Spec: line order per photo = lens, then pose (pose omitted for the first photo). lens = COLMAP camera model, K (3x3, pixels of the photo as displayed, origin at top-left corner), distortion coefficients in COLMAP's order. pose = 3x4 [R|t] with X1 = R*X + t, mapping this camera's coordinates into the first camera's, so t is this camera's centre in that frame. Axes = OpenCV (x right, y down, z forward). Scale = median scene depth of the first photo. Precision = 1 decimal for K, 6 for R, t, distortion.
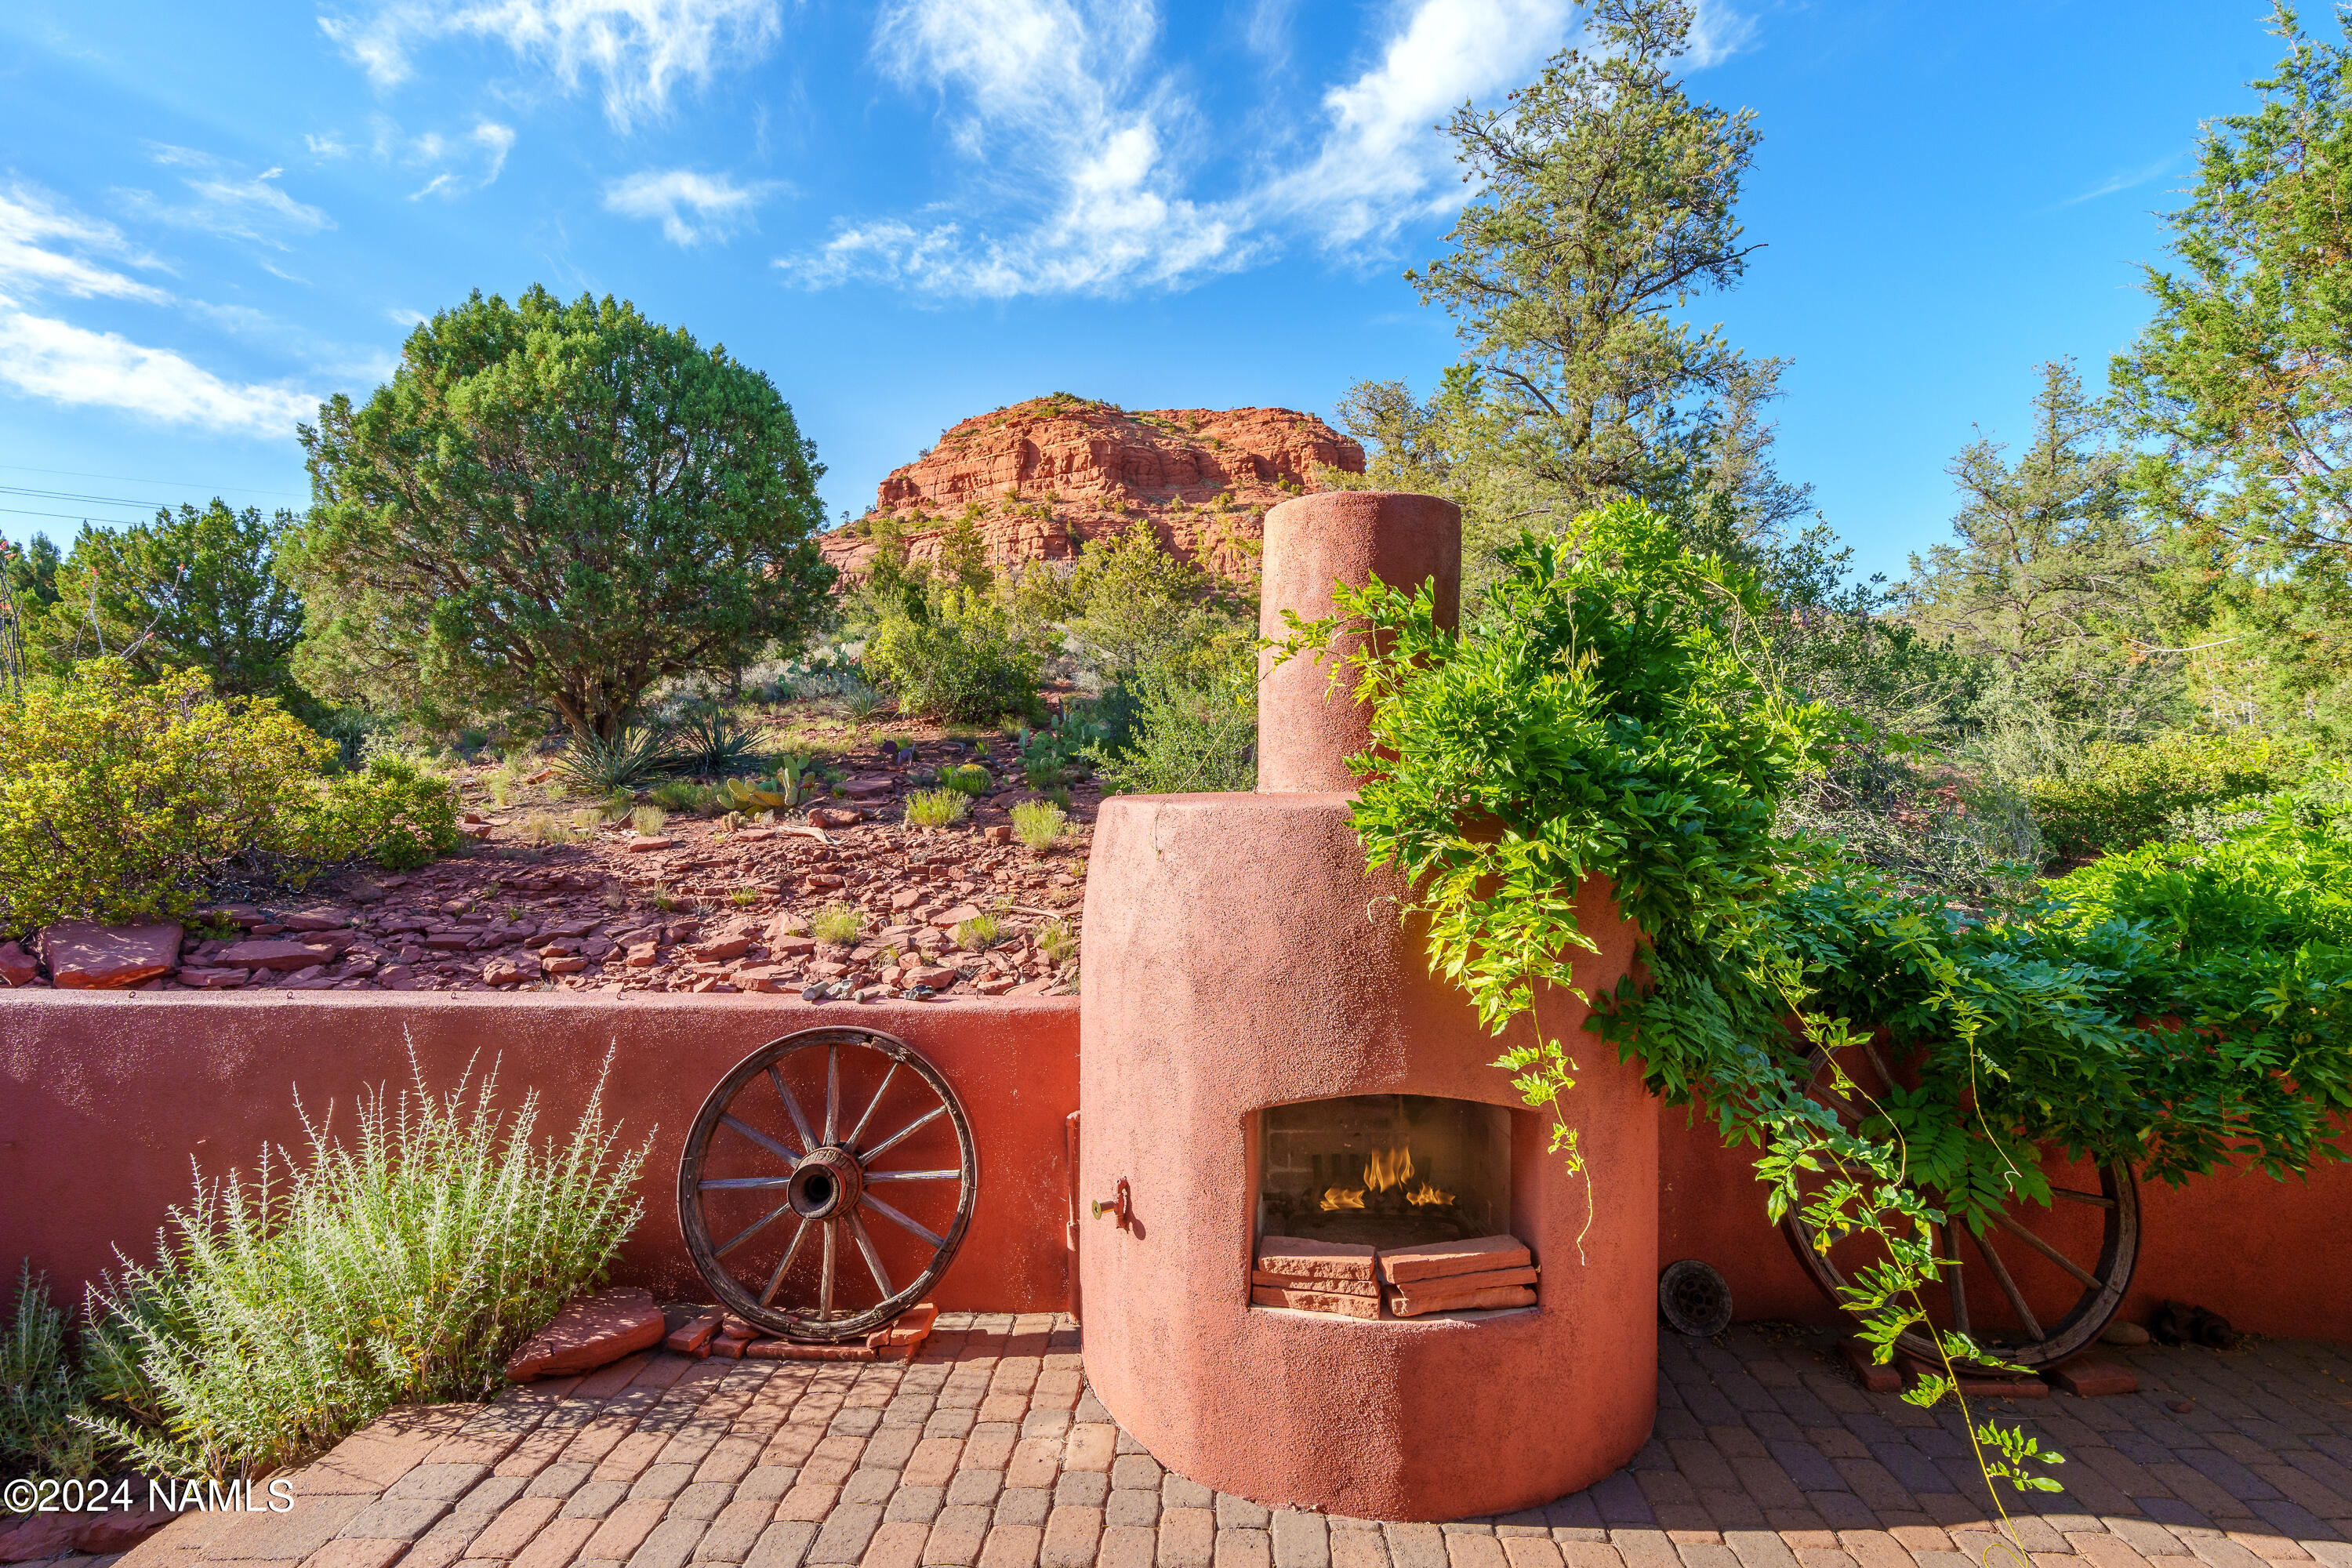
lens RADIAL K [[1050.2, 0, 1176.0], [0, 1050.2, 784.0], [0, 0, 1]] dist [-0.011233, -0.000263]
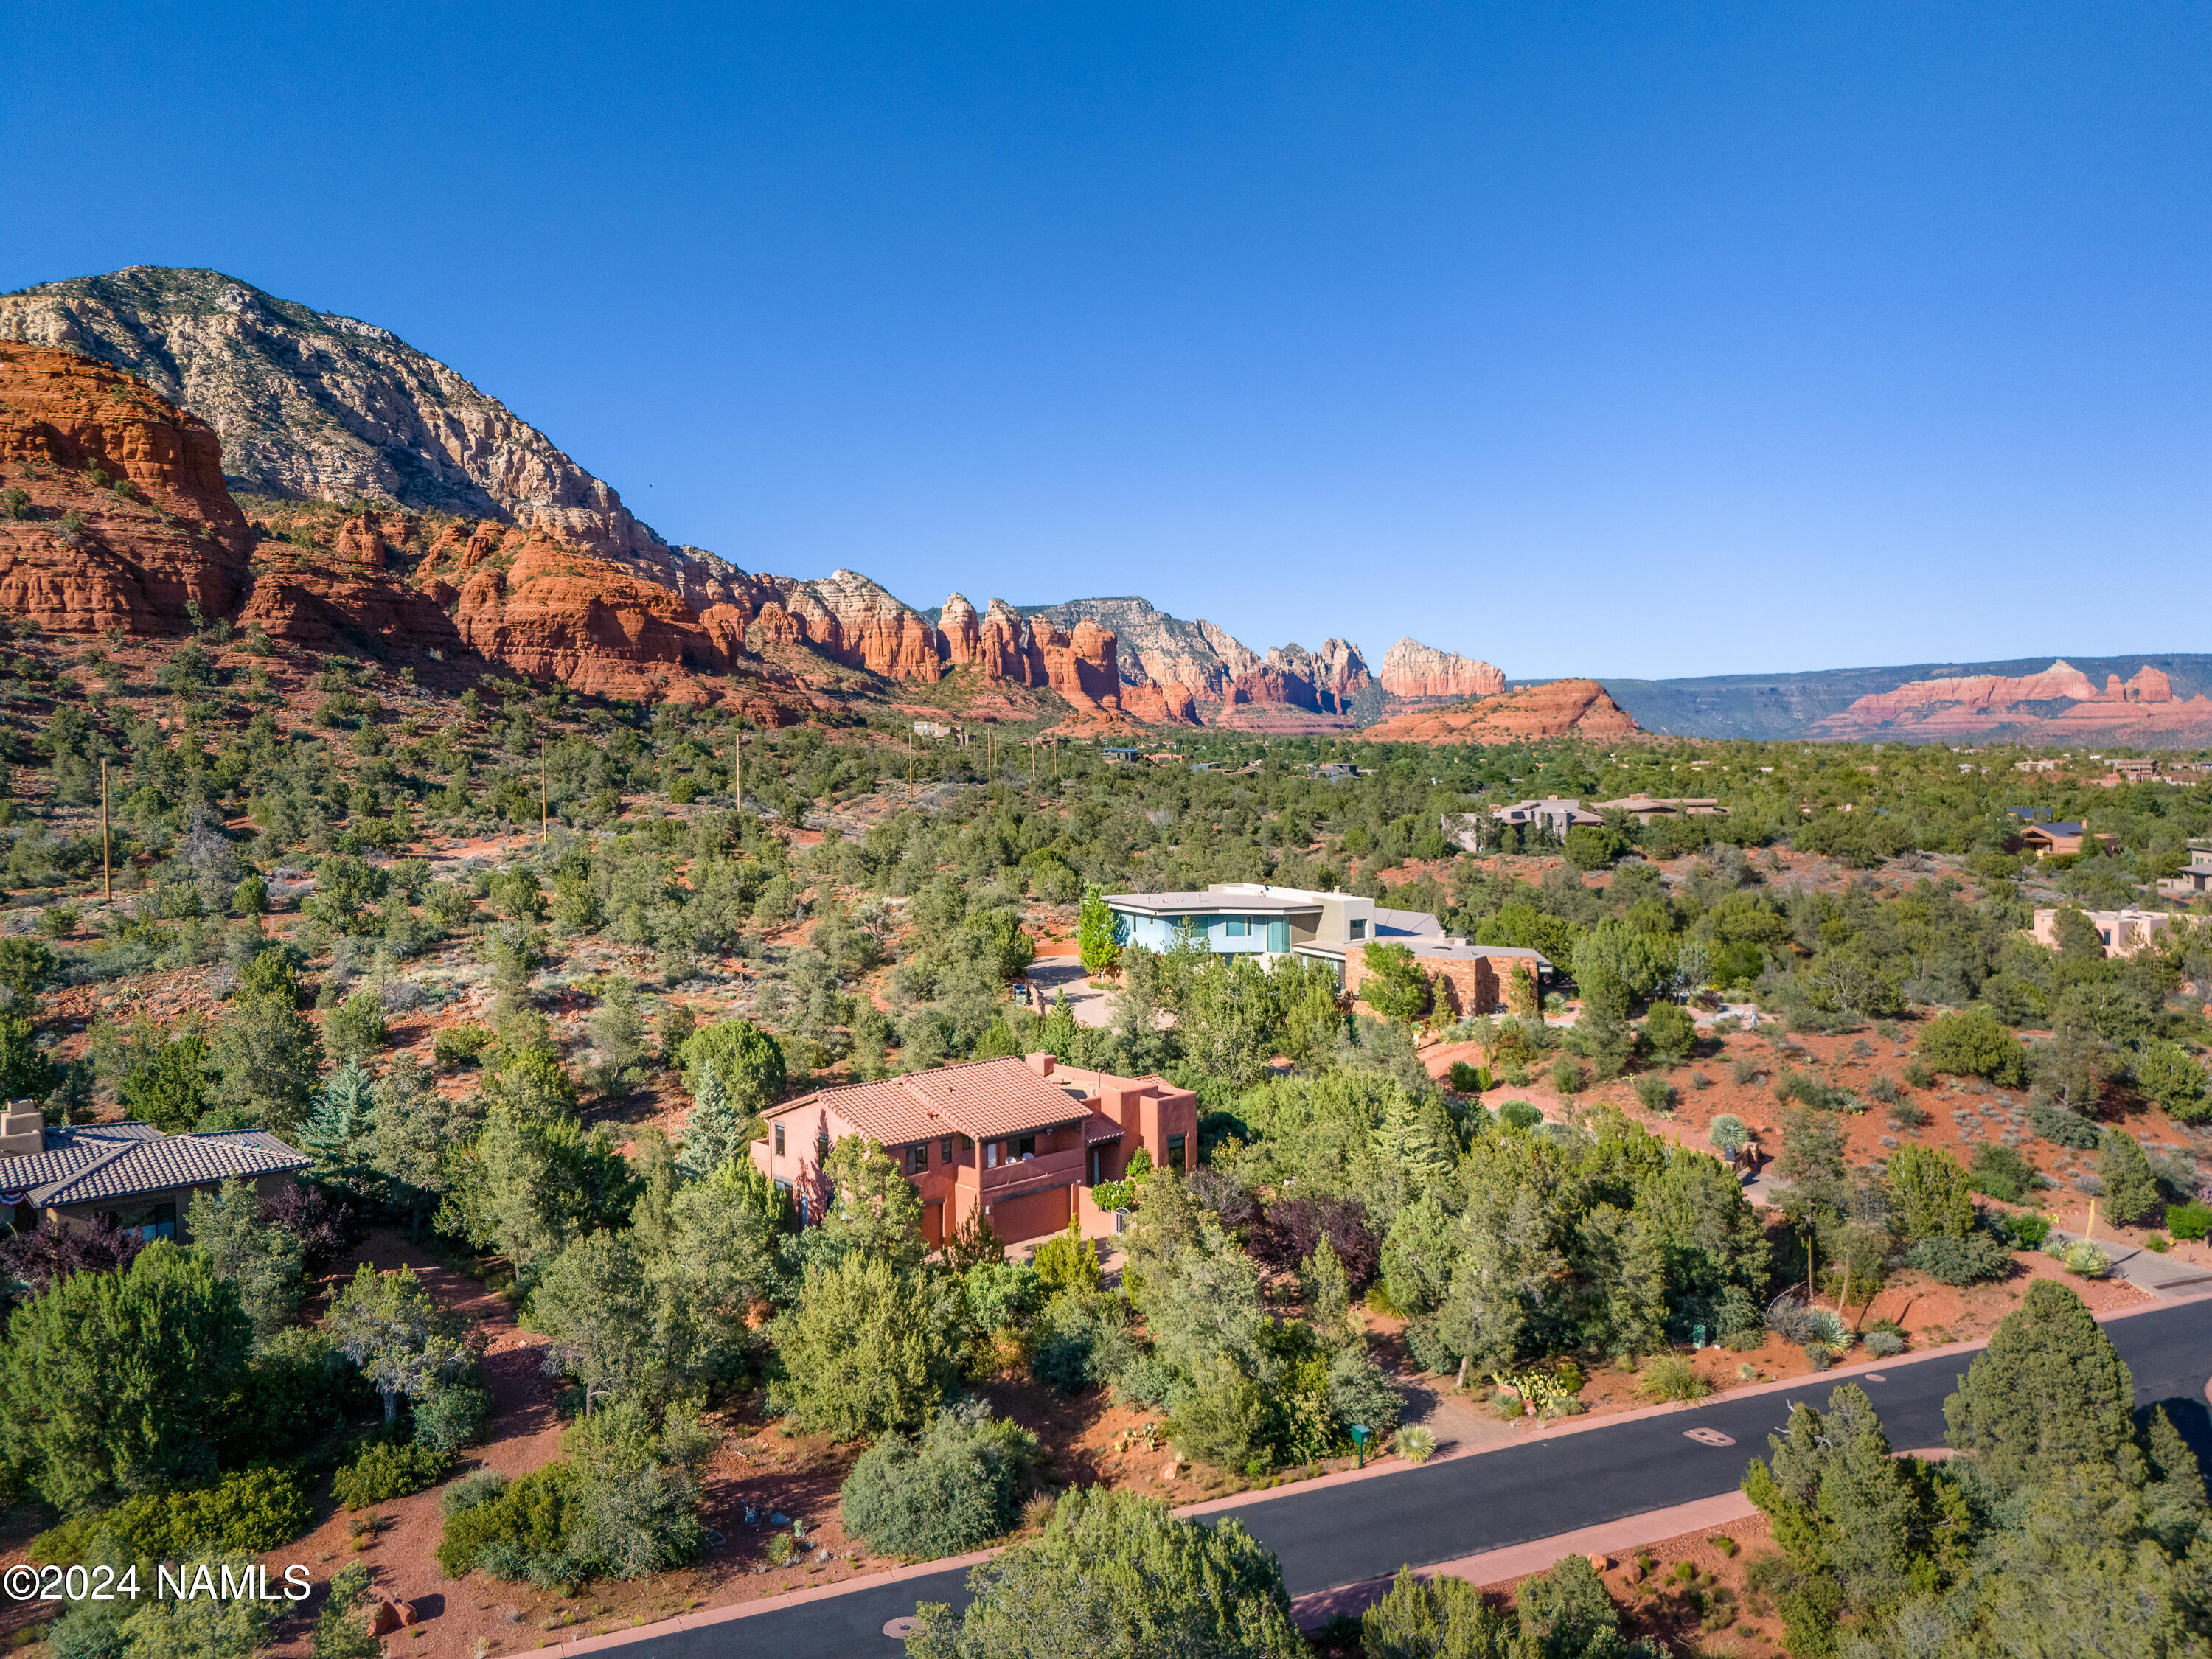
lens RADIAL K [[1631.5, 0, 1107.4], [0, 1631.5, 835.7], [0, 0, 1]] dist [0.059788, -0.056034]
pose [[0.704908, -0.038378, 0.708260, -0.214178], [0.019490, 0.999206, 0.034746, -0.070643], [-0.709031, -0.010689, 0.705096, -0.257904]]
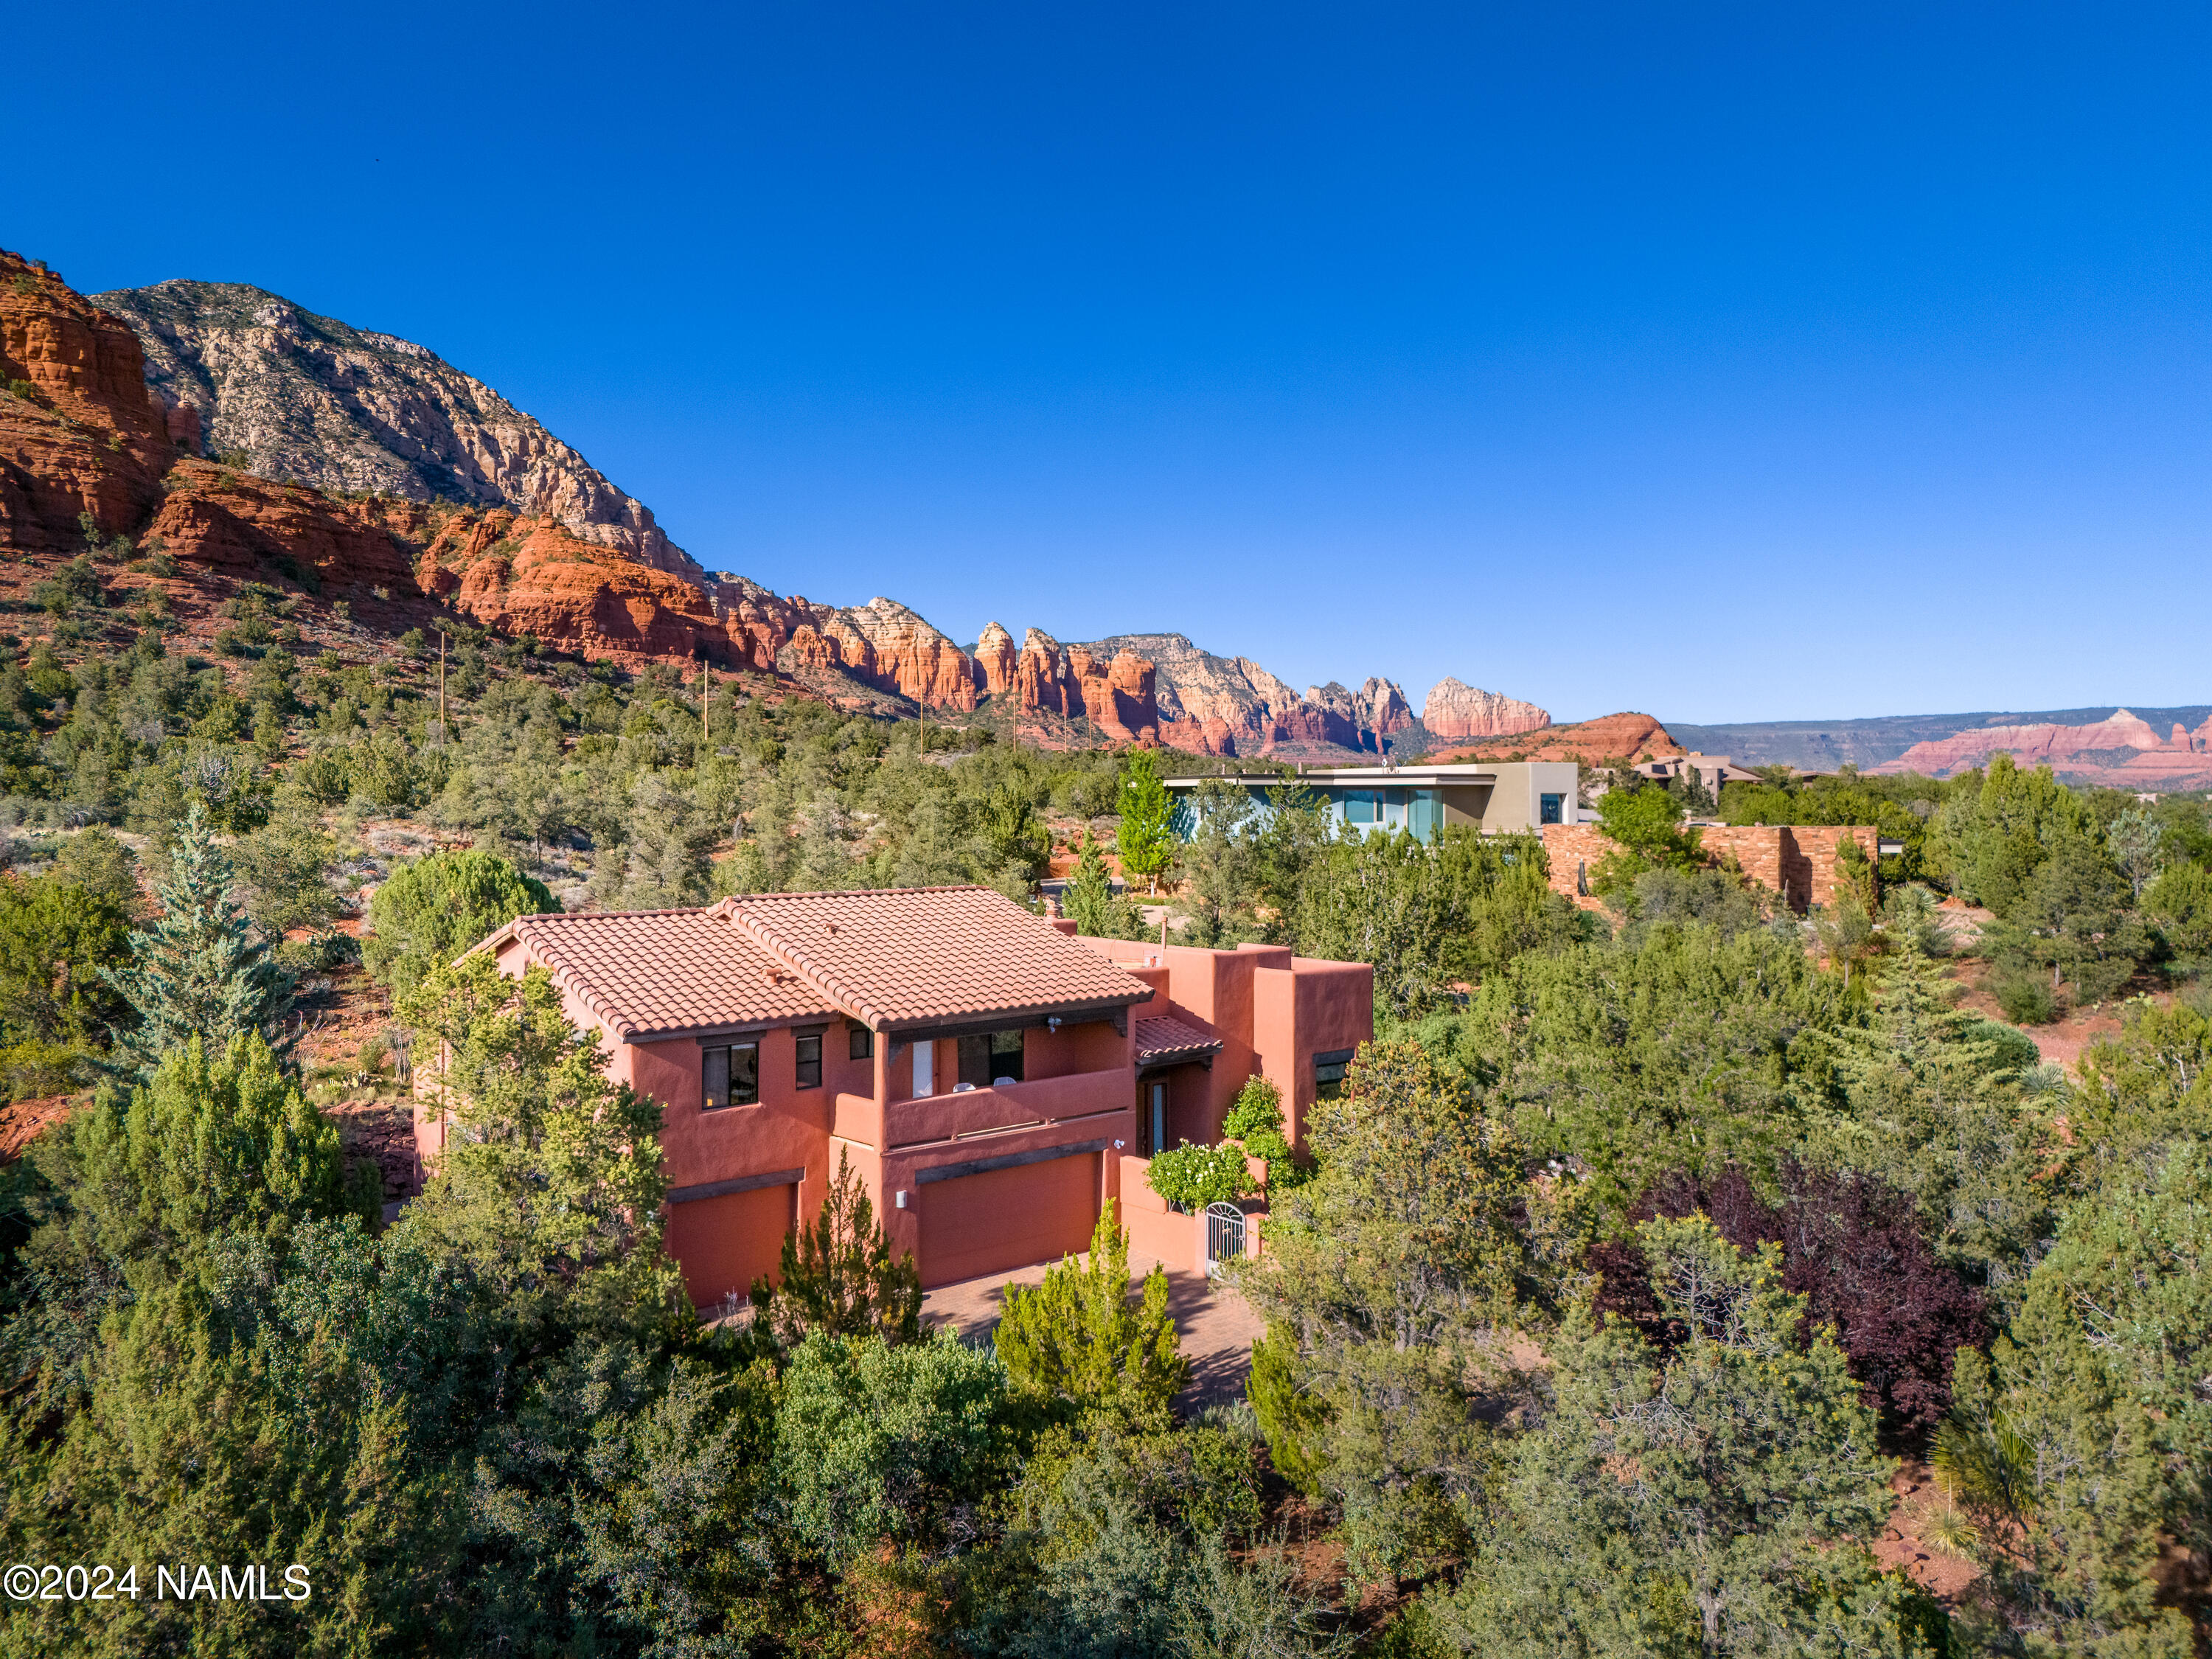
lens RADIAL K [[1643.3, 0, 1105.6], [0, 1643.3, 814.2], [0, 0, 1]] dist [0.061286, -0.059252]
pose [[0.721339, -0.002162, 0.692579, -0.102703], [0.006105, 0.999976, -0.003237, -0.023914], [-0.692556, 0.006563, 0.721335, -0.140730]]
